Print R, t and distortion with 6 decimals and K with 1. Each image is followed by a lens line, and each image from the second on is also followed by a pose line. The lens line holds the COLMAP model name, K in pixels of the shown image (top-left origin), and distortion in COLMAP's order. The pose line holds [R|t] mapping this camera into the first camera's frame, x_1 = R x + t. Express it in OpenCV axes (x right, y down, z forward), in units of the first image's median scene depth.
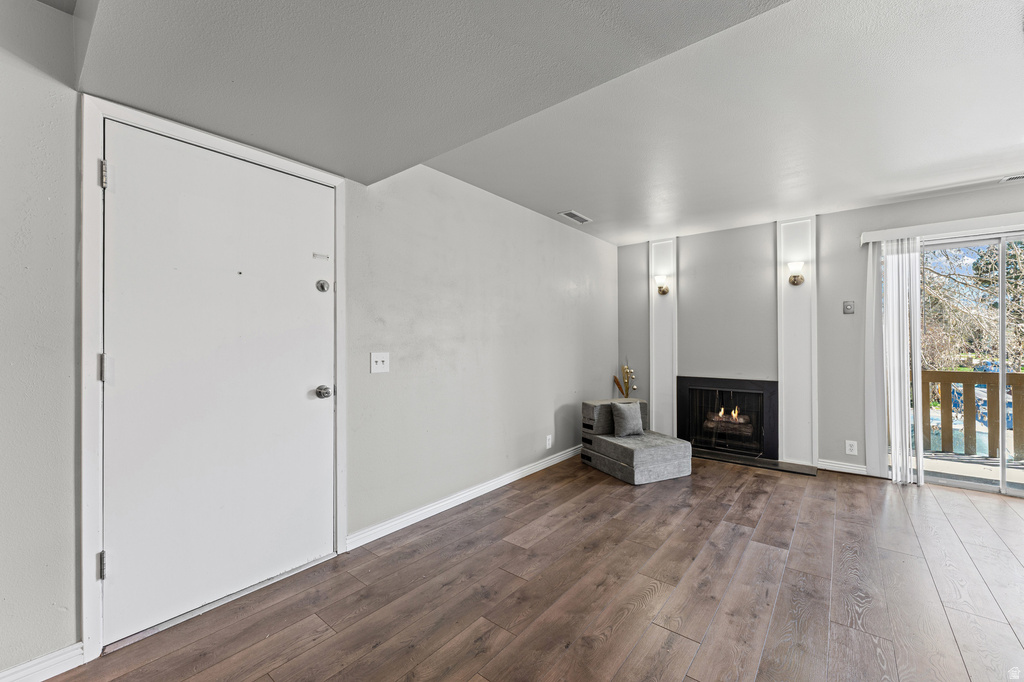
lens RADIAL K [[410.1, 0, 510.4], [0, 410.1, 340.2], [0, 0, 1]] dist [0.000043, -0.000041]
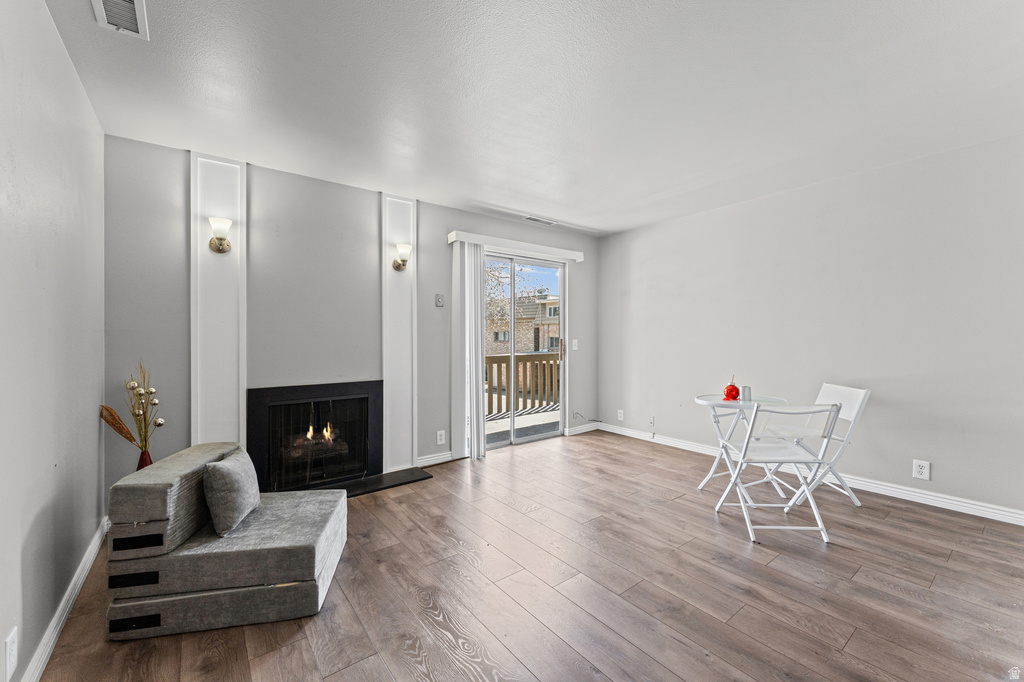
lens RADIAL K [[412.7, 0, 510.2], [0, 412.7, 334.4], [0, 0, 1]] dist [-0.000410, -0.000095]
pose [[0.226714, 0.002801, 0.973957, -0.142732], [-0.004795, 0.999987, -0.001759, 0.005897], [-0.973950, -0.004271, 0.226724, 0.641118]]
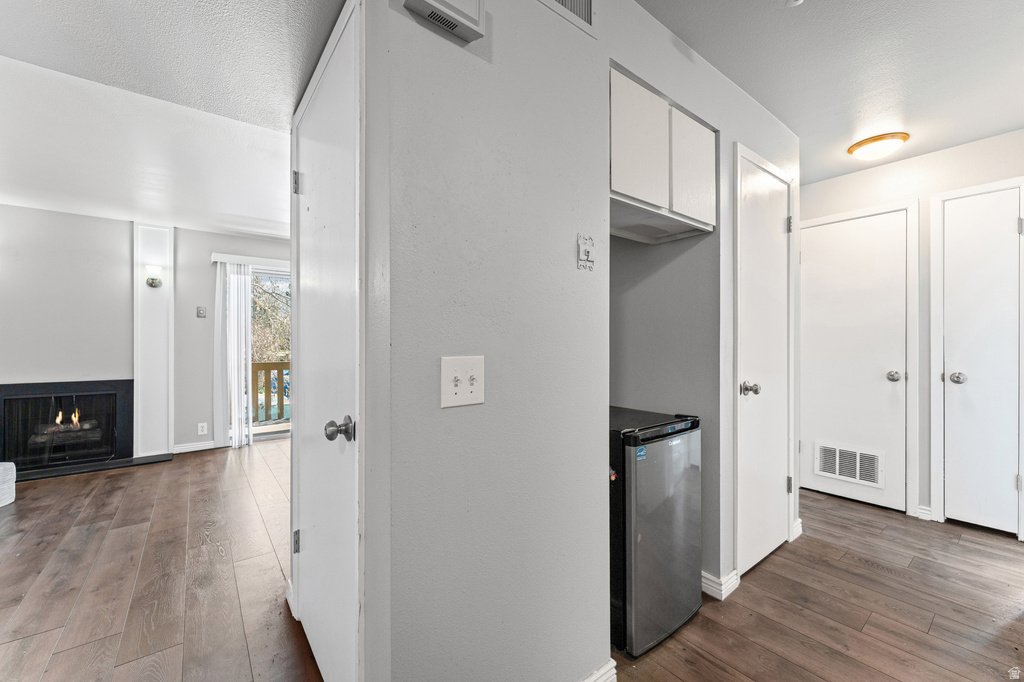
lens RADIAL K [[410.1, 0, 510.4], [0, 410.1, 340.2], [0, 0, 1]] dist [0.000043, -0.000041]
pose [[0.230130, 0.006214, 0.973140, -0.141325], [-0.005853, 0.999970, -0.005002, 0.003219], [-0.973142, -0.004545, 0.230159, -0.164464]]
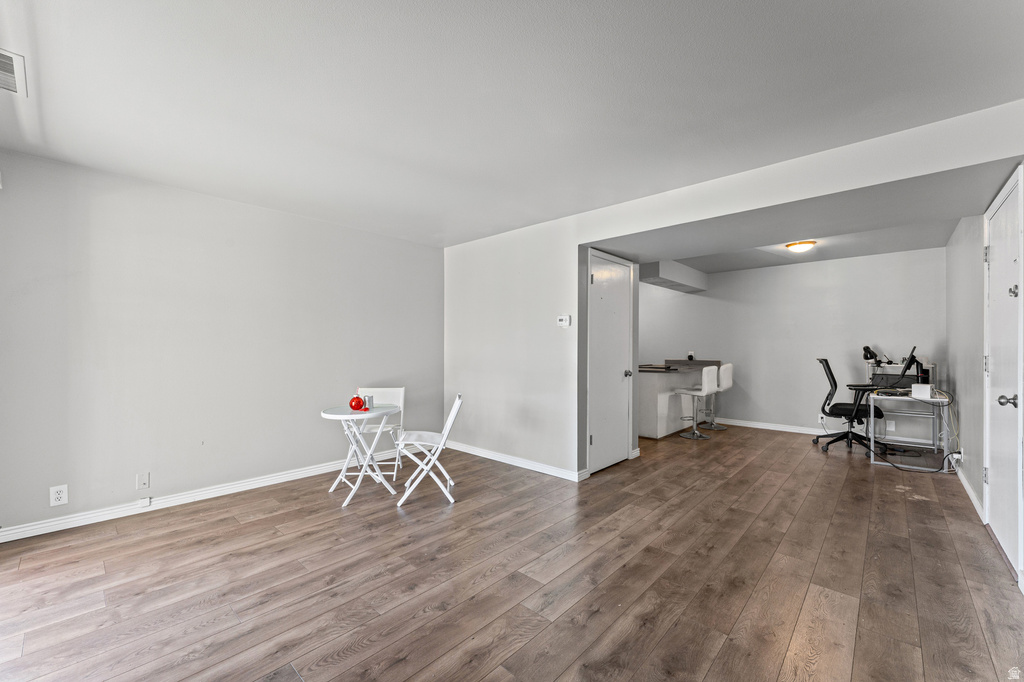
lens RADIAL K [[412.7, 0, 510.2], [0, 412.7, 334.4], [0, 0, 1]] dist [-0.000410, -0.000095]
pose [[-0.998251, 0.001825, 0.059086, 0.431683], [-0.000612, 0.999150, -0.041207, 0.007840], [-0.059111, -0.041171, -0.997402, 1.329176]]
